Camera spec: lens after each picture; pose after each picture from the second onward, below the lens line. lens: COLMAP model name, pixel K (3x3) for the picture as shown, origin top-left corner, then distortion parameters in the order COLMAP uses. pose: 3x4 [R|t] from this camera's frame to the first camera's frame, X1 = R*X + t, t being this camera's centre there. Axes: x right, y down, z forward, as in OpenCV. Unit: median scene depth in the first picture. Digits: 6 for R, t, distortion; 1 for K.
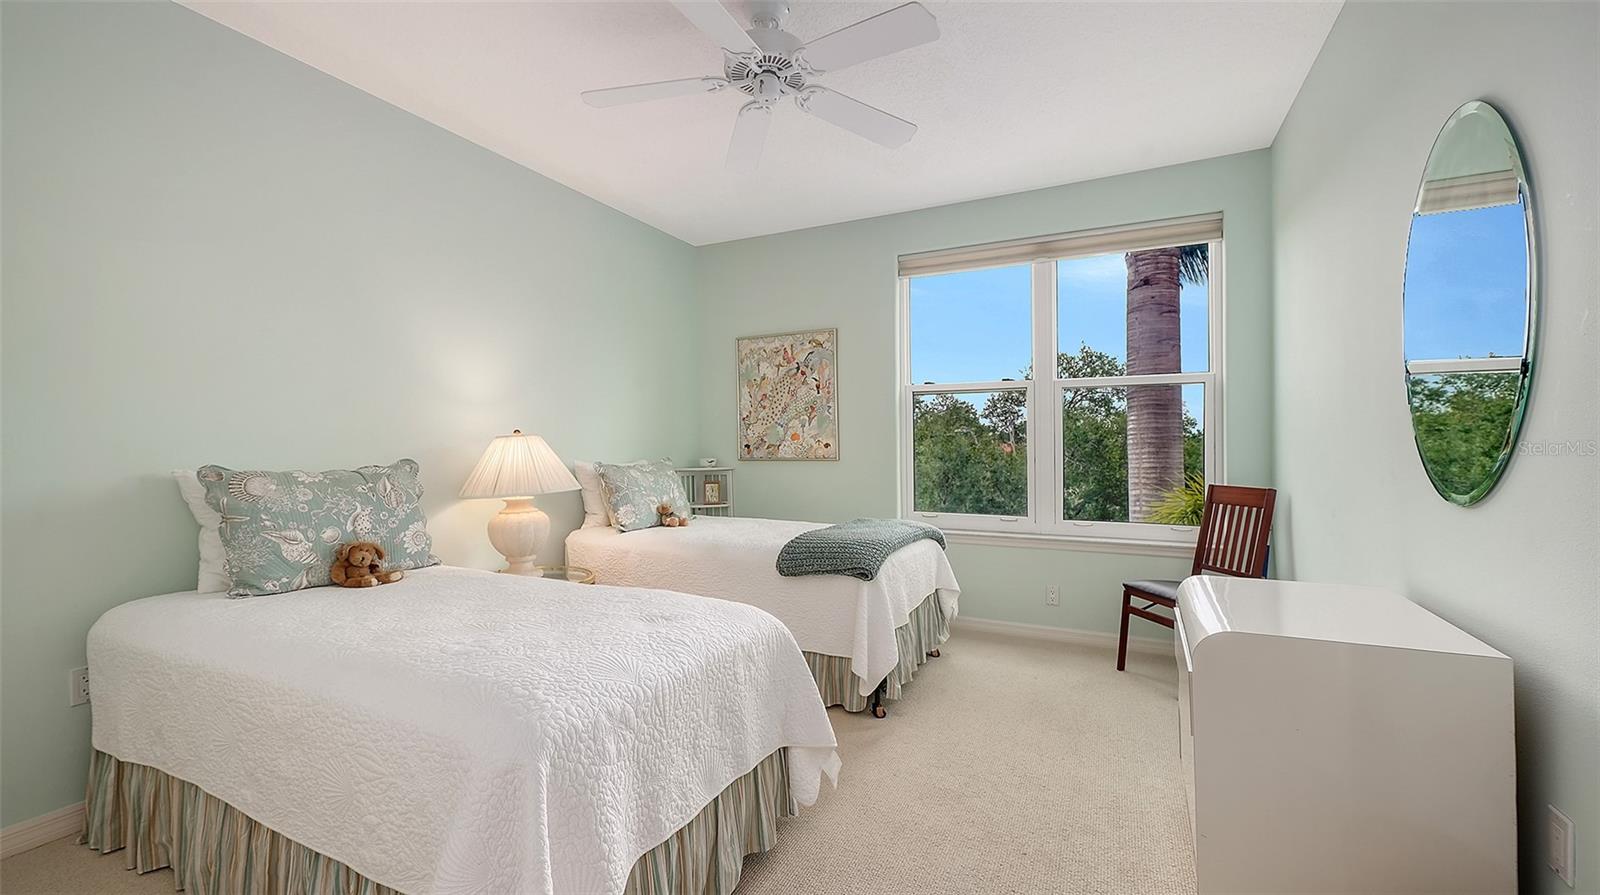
lens RADIAL K [[614.7, 0, 797.0], [0, 614.7, 445.6], [0, 0, 1]] dist [-0.000786, -0.000202]
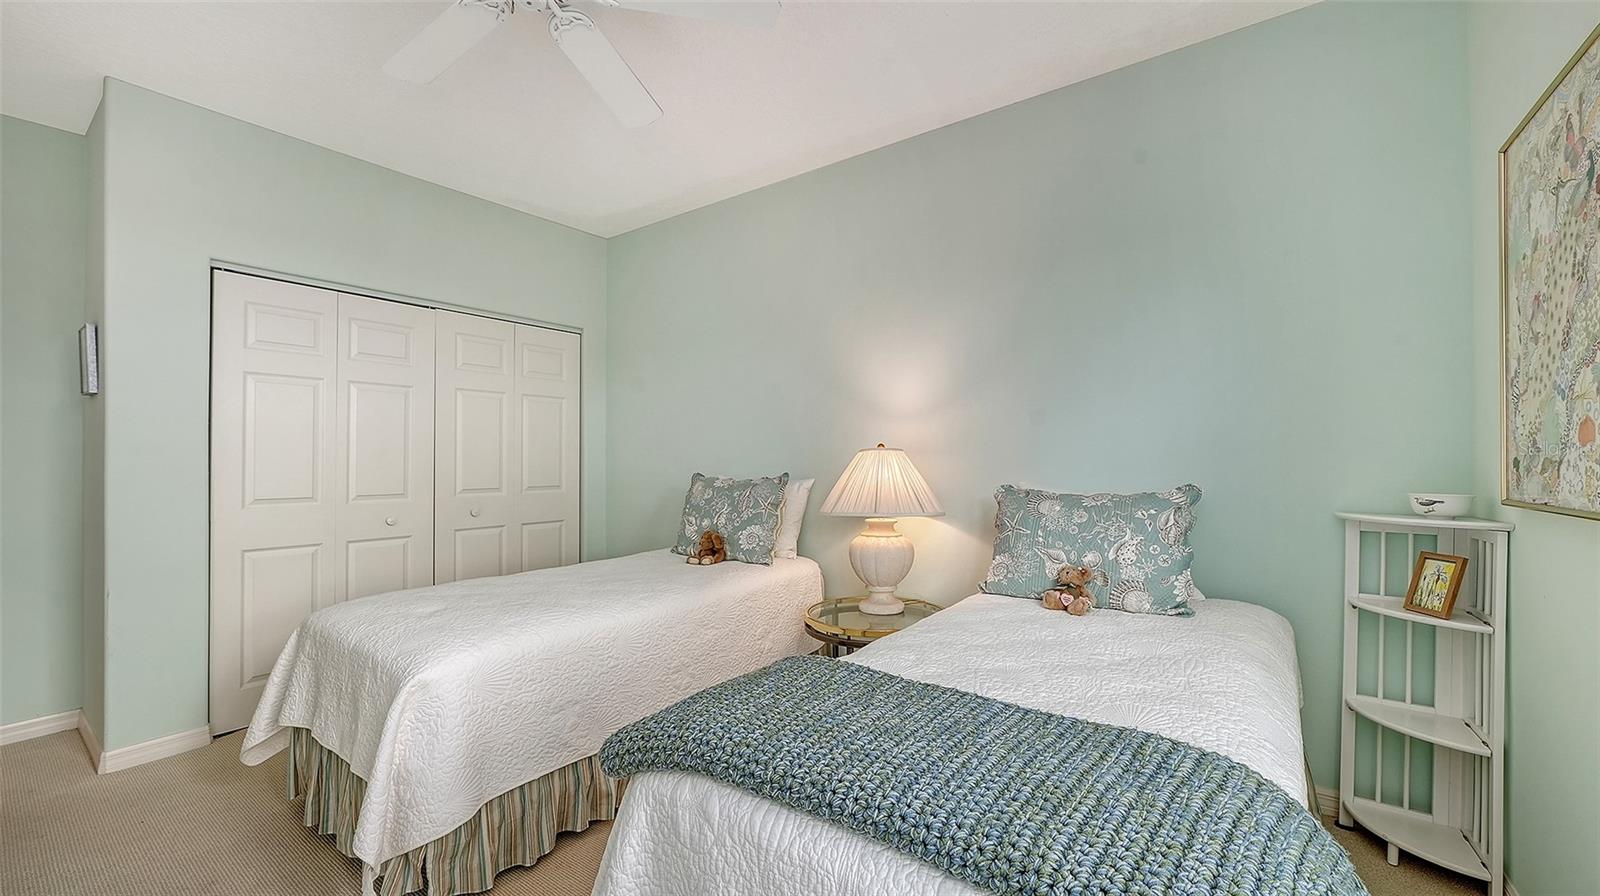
lens RADIAL K [[625.5, 0, 801.8], [0, 625.5, 457.2], [0, 0, 1]] dist [0.001372, 0.000019]
pose [[-0.175341, -0.030763, -0.984027, 0.367135], [-0.012233, 0.999503, -0.029067, 0.017326], [0.984432, 0.006941, -0.175631, 0.847792]]
